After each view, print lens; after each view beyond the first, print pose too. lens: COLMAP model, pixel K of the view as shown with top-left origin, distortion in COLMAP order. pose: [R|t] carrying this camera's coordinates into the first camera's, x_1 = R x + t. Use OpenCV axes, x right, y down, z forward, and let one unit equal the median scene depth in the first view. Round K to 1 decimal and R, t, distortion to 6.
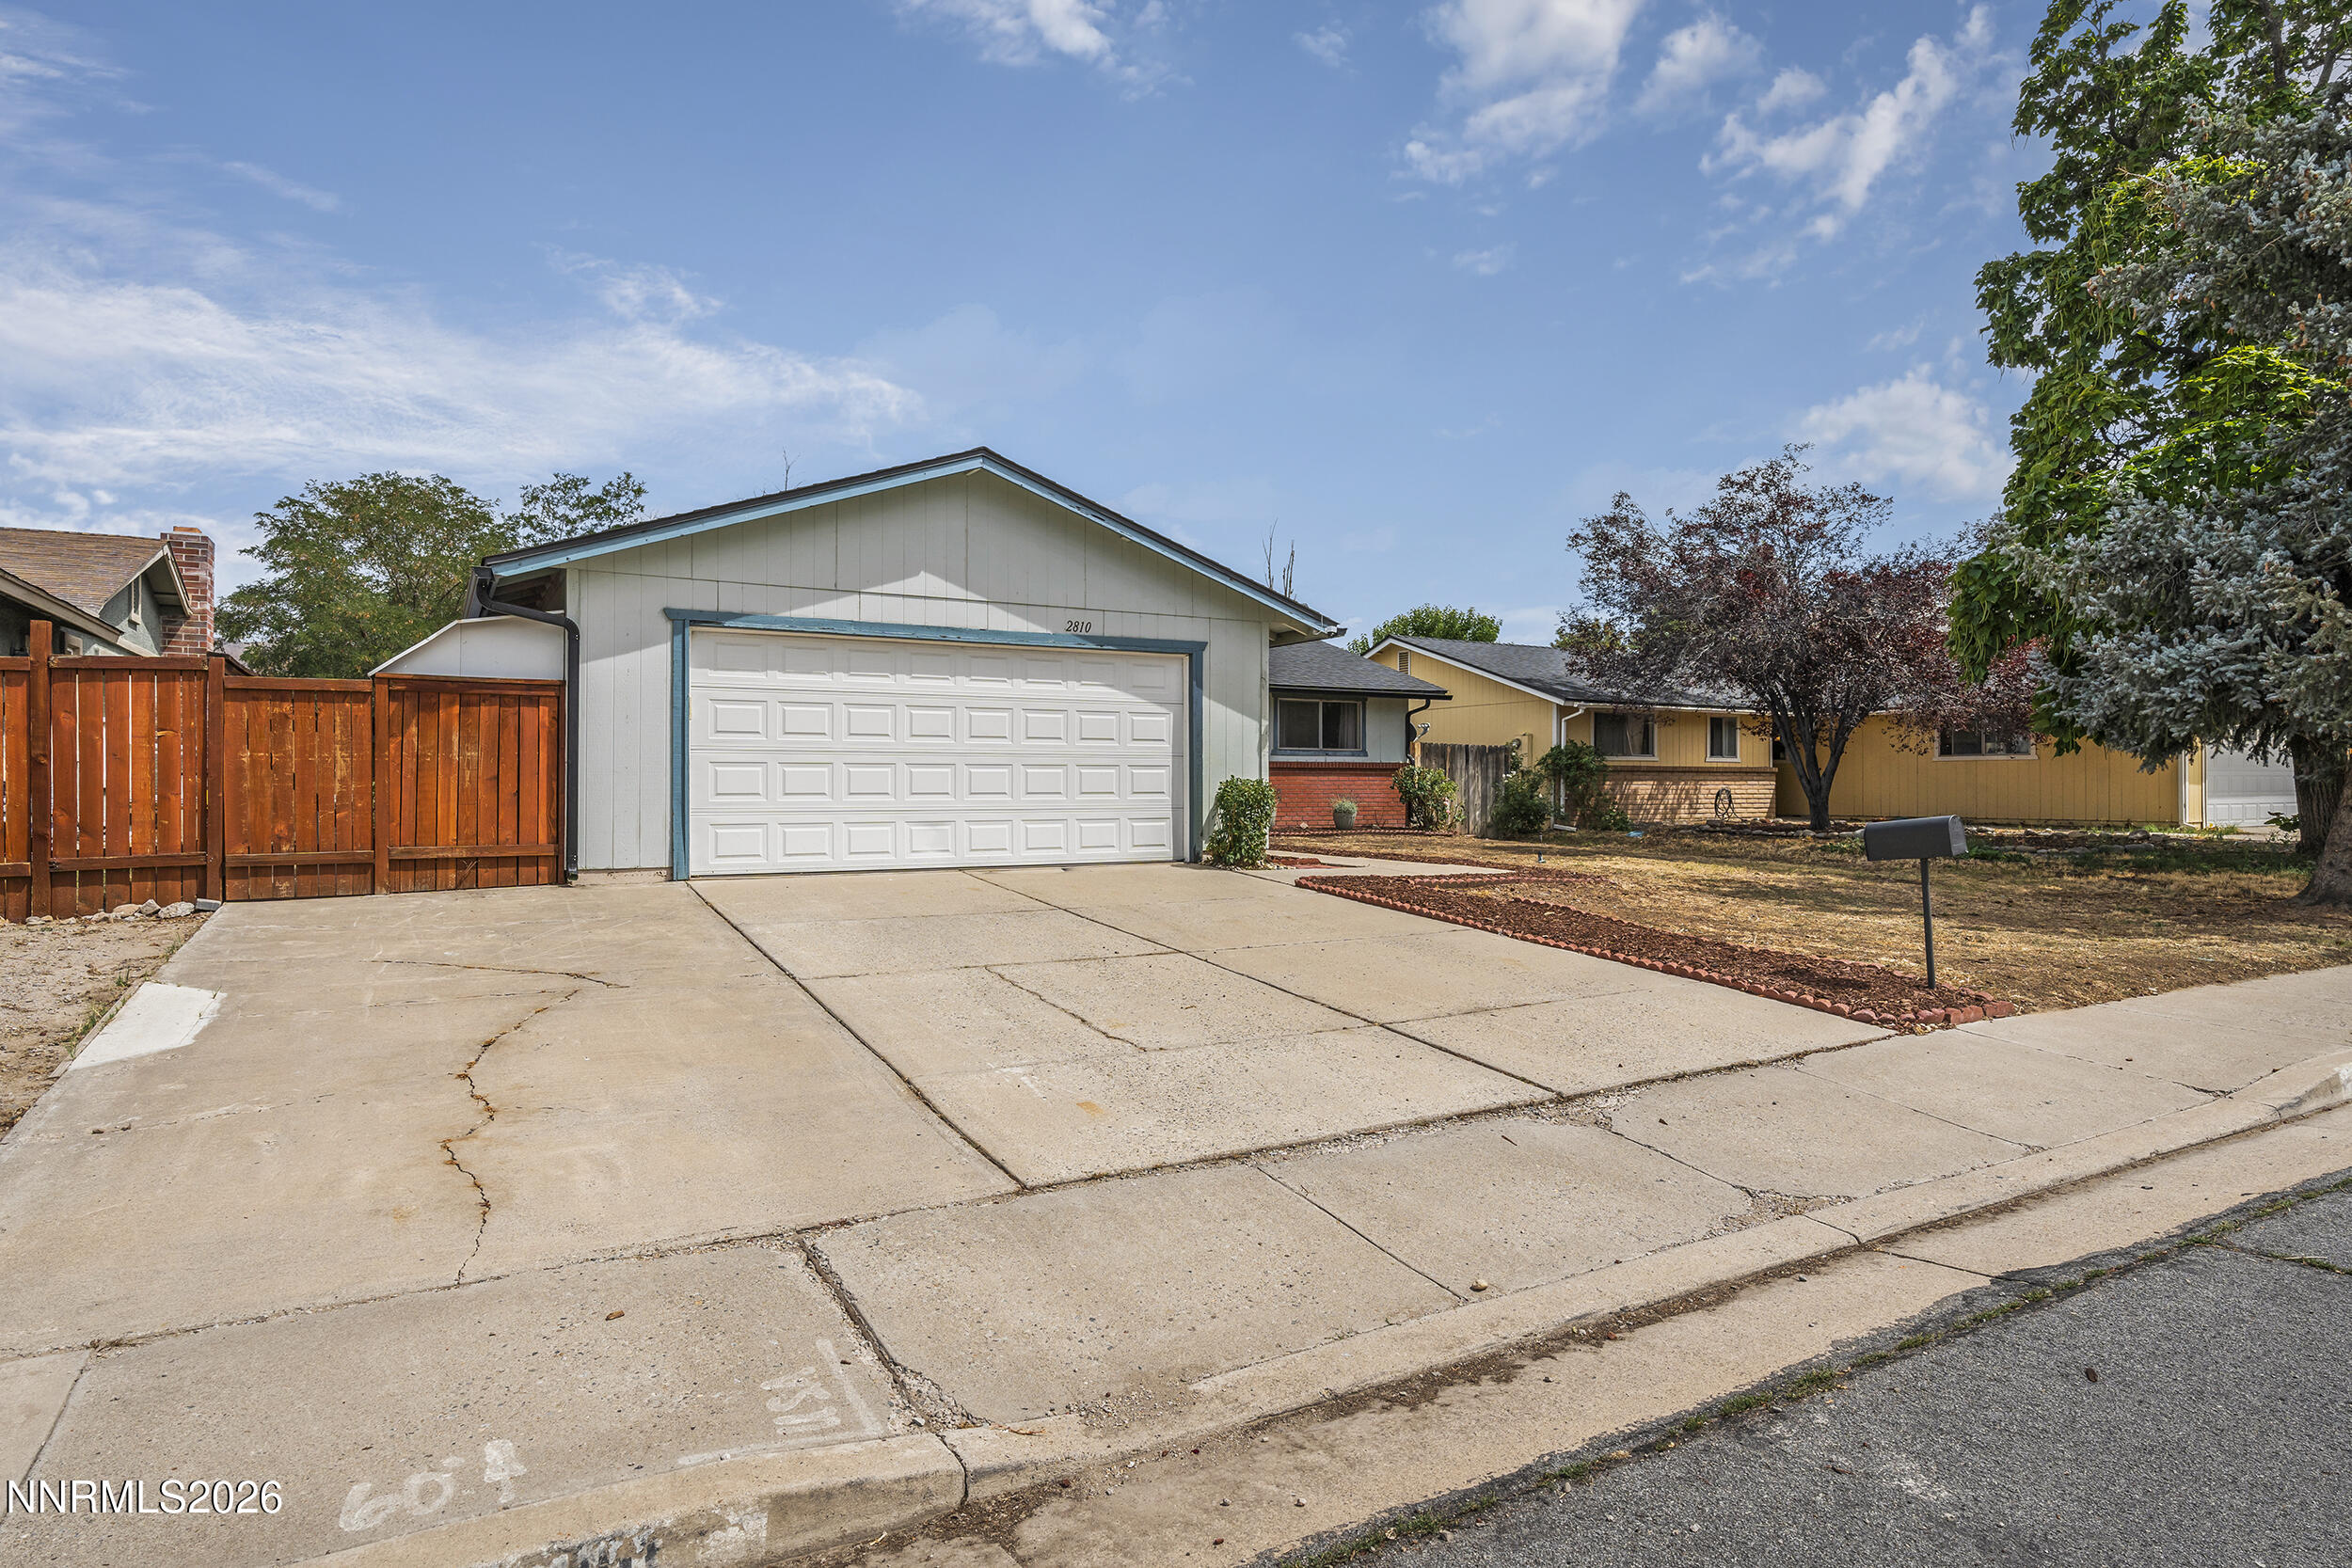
lens RADIAL K [[1320.1, 0, 1176.0], [0, 1320.1, 784.0], [0, 0, 1]] dist [-0.000621, 0.000212]
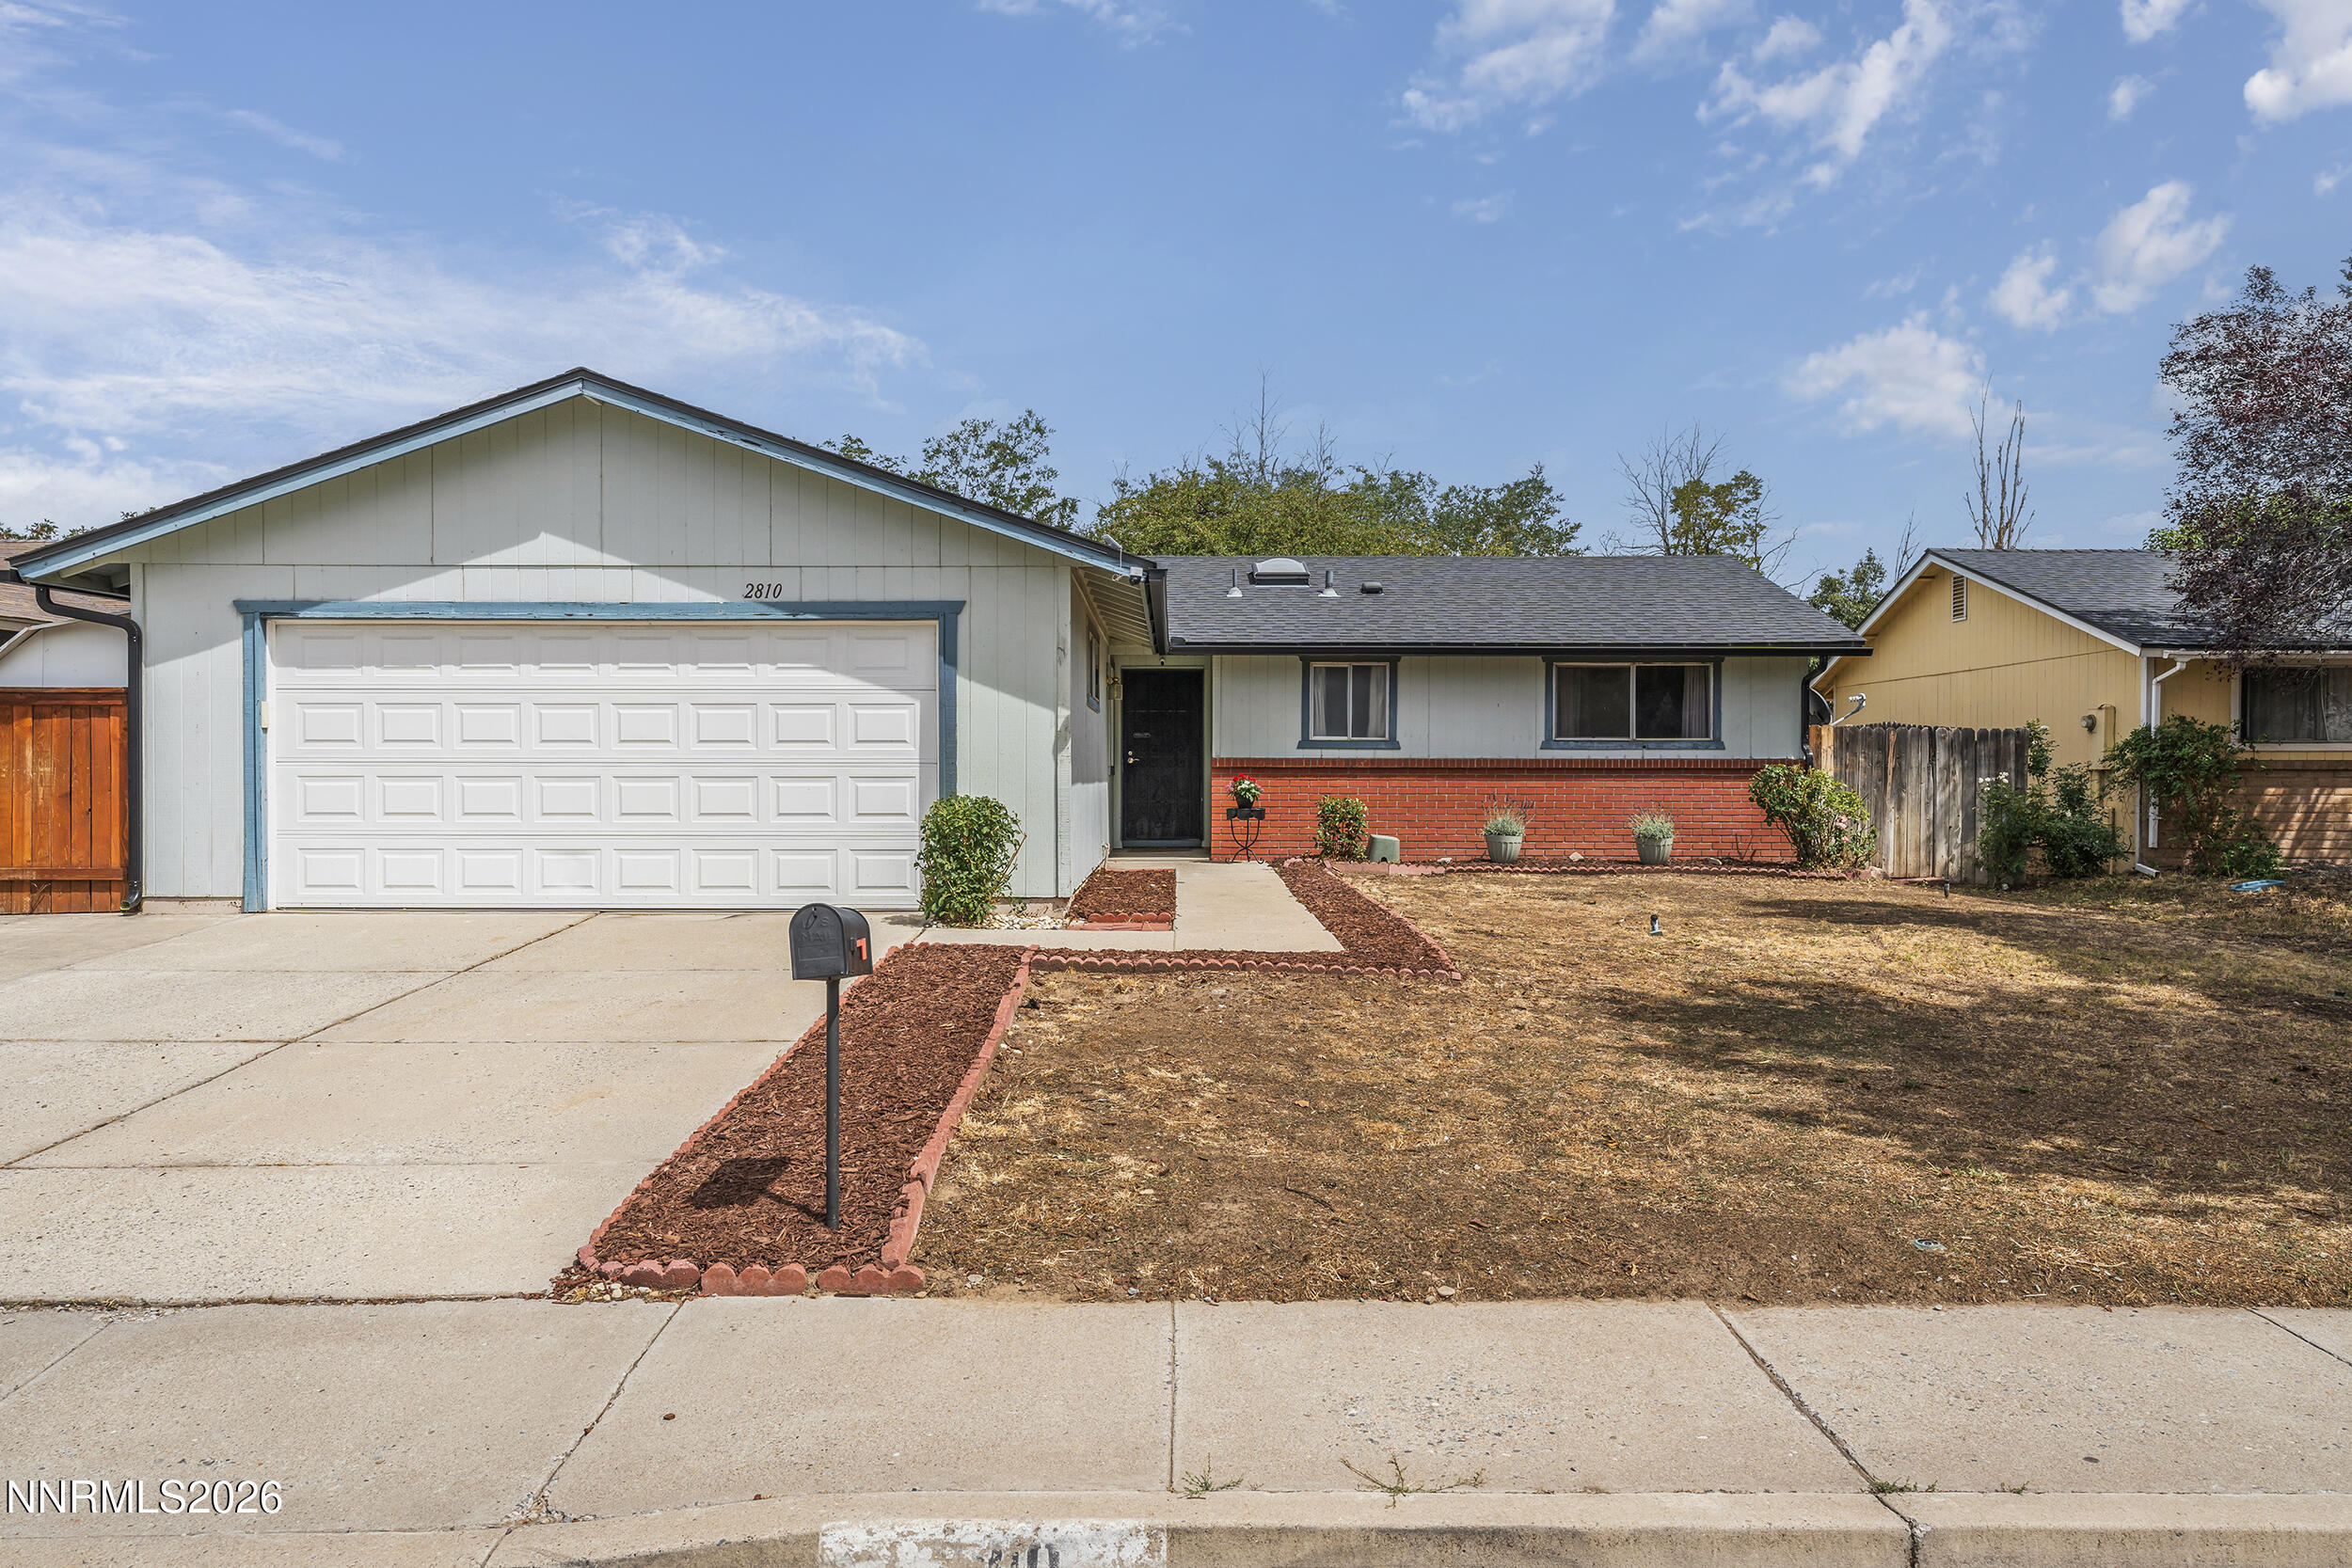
lens RADIAL K [[1735.6, 0, 1176.0], [0, 1735.6, 784.0], [0, 0, 1]] dist [0.001294, 0.001156]
pose [[0.863167, 0.003615, -0.504906, 0.671196], [-0.000982, 0.999984, 0.005481, -0.017149], [0.504918, -0.004235, 0.863157, 0.295601]]
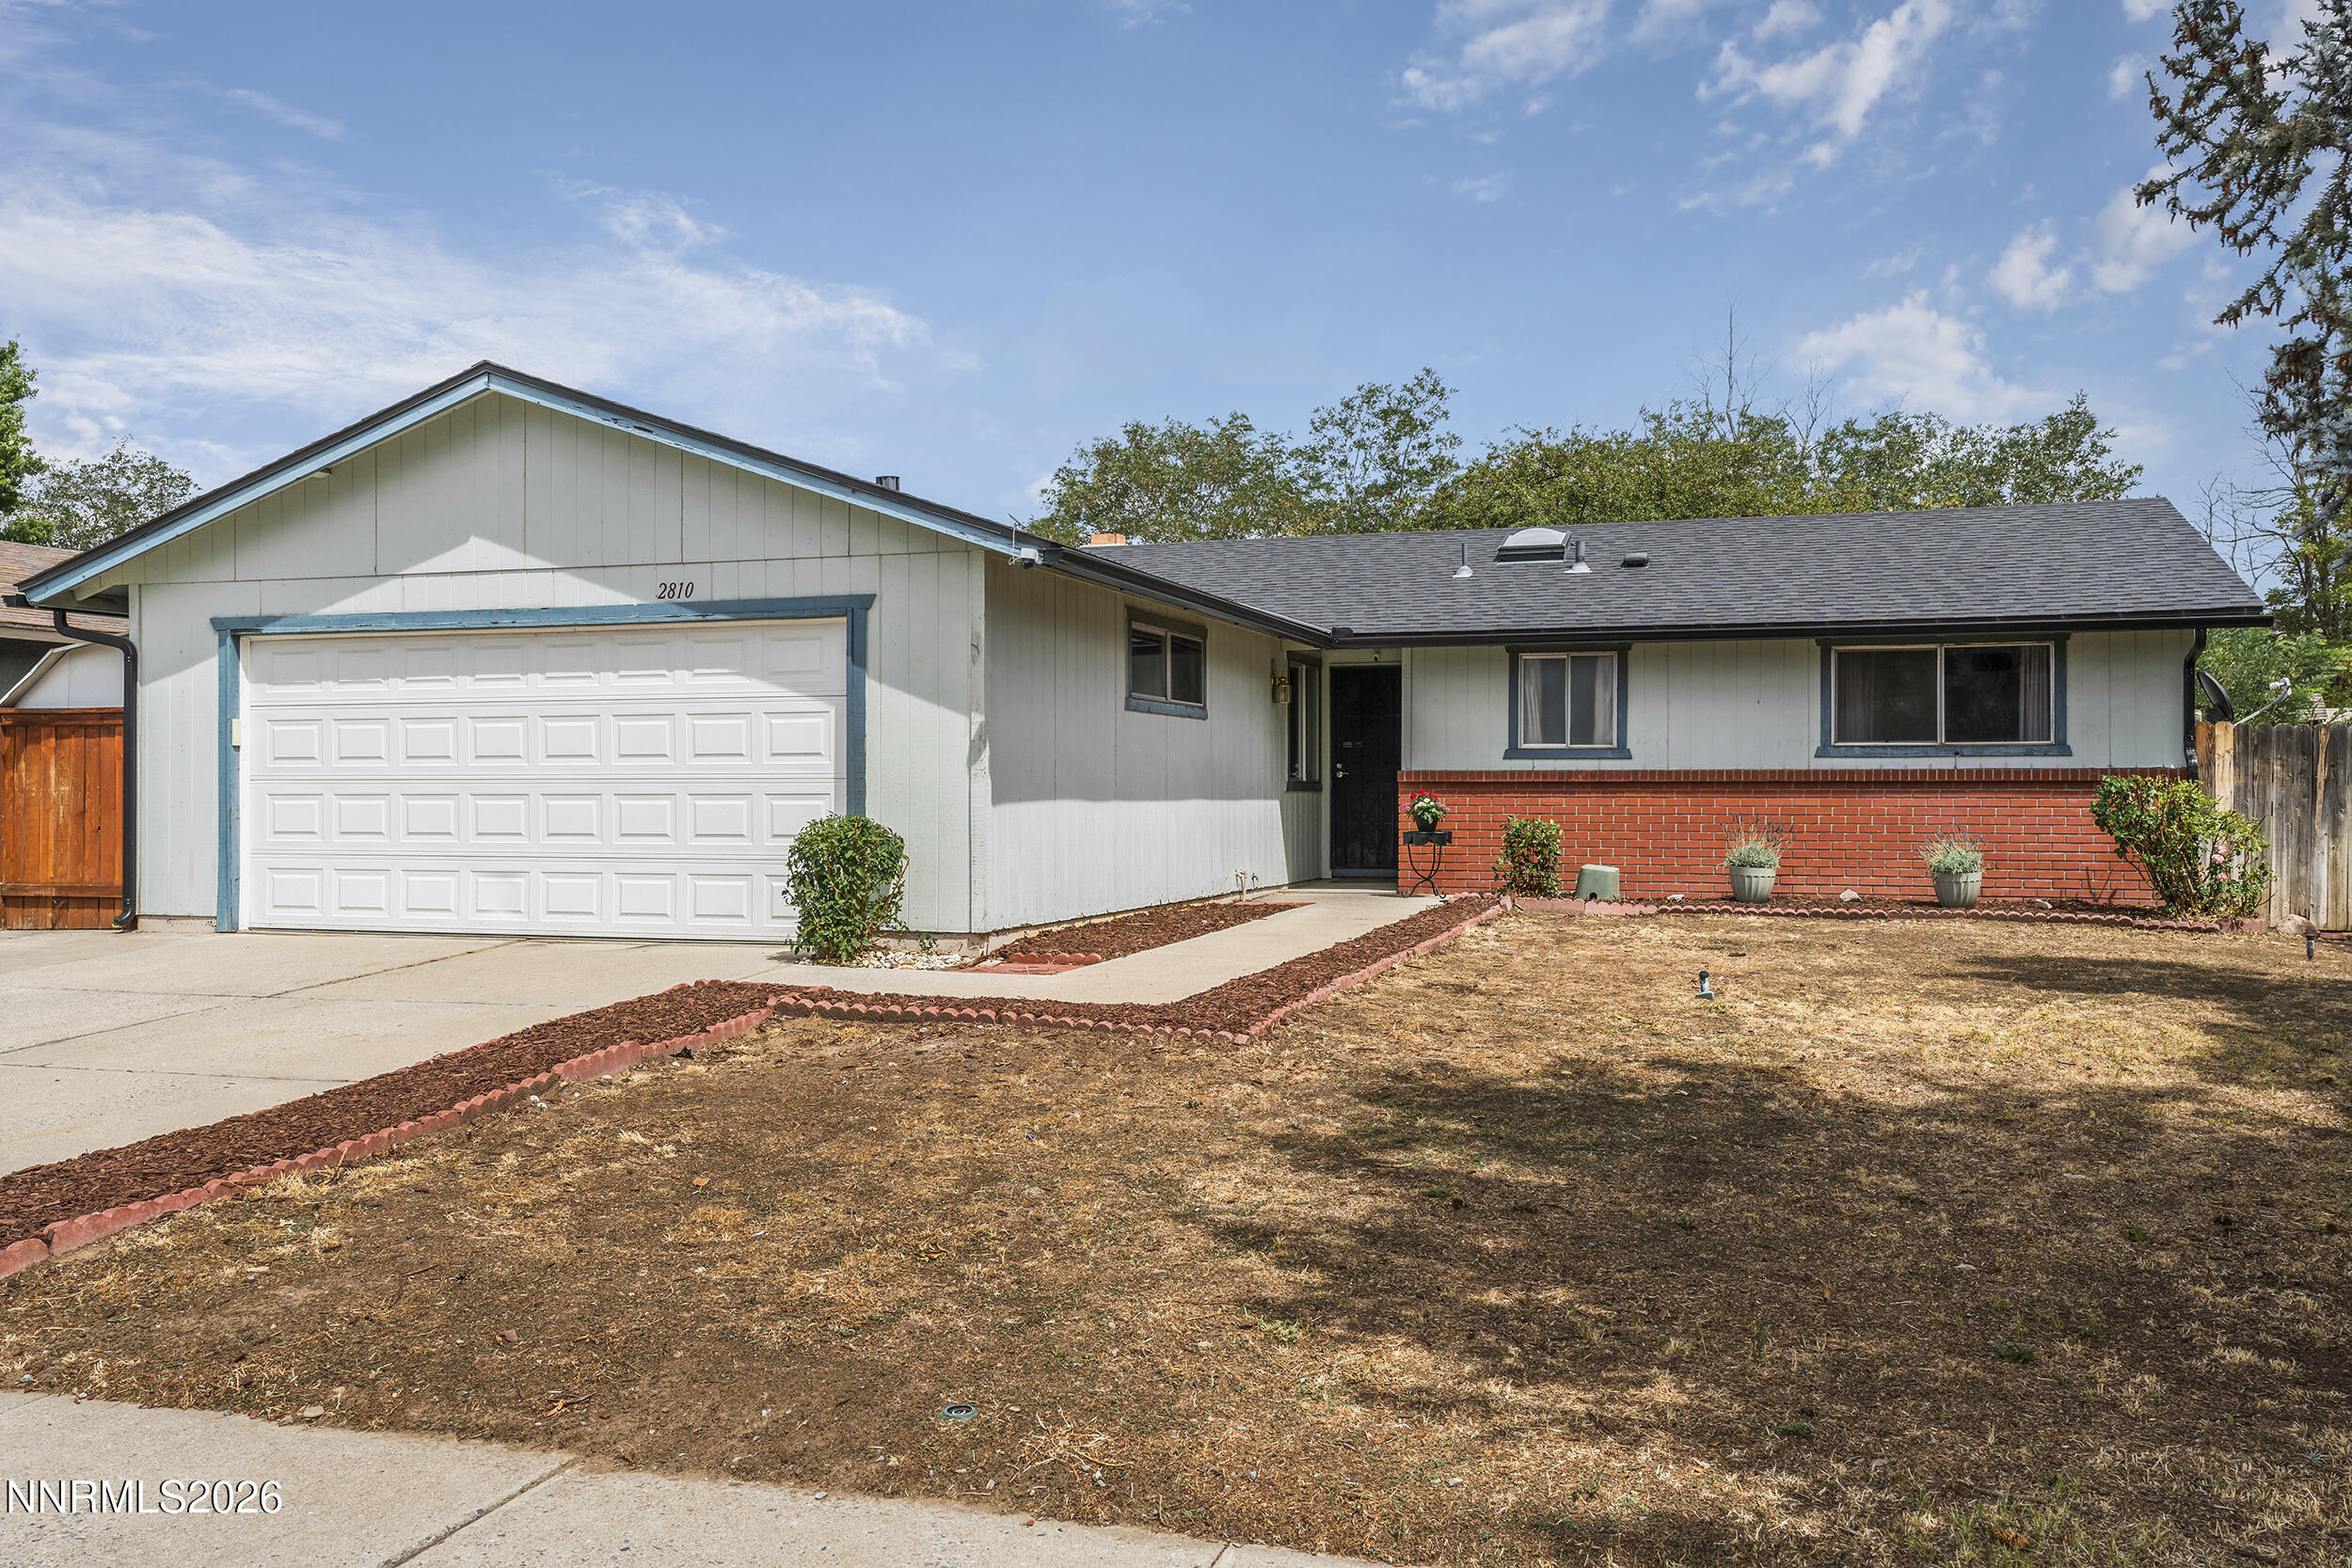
lens RADIAL K [[1986.0, 0, 1176.0], [0, 1986.0, 784.0], [0, 0, 1]] dist [0.008415, 0.000547]
pose [[0.661978, -0.004200, -0.749511, 0.931878], [0.001351, 0.999989, -0.004411, -0.015884], [0.749522, 0.001907, 0.661977, 0.558730]]
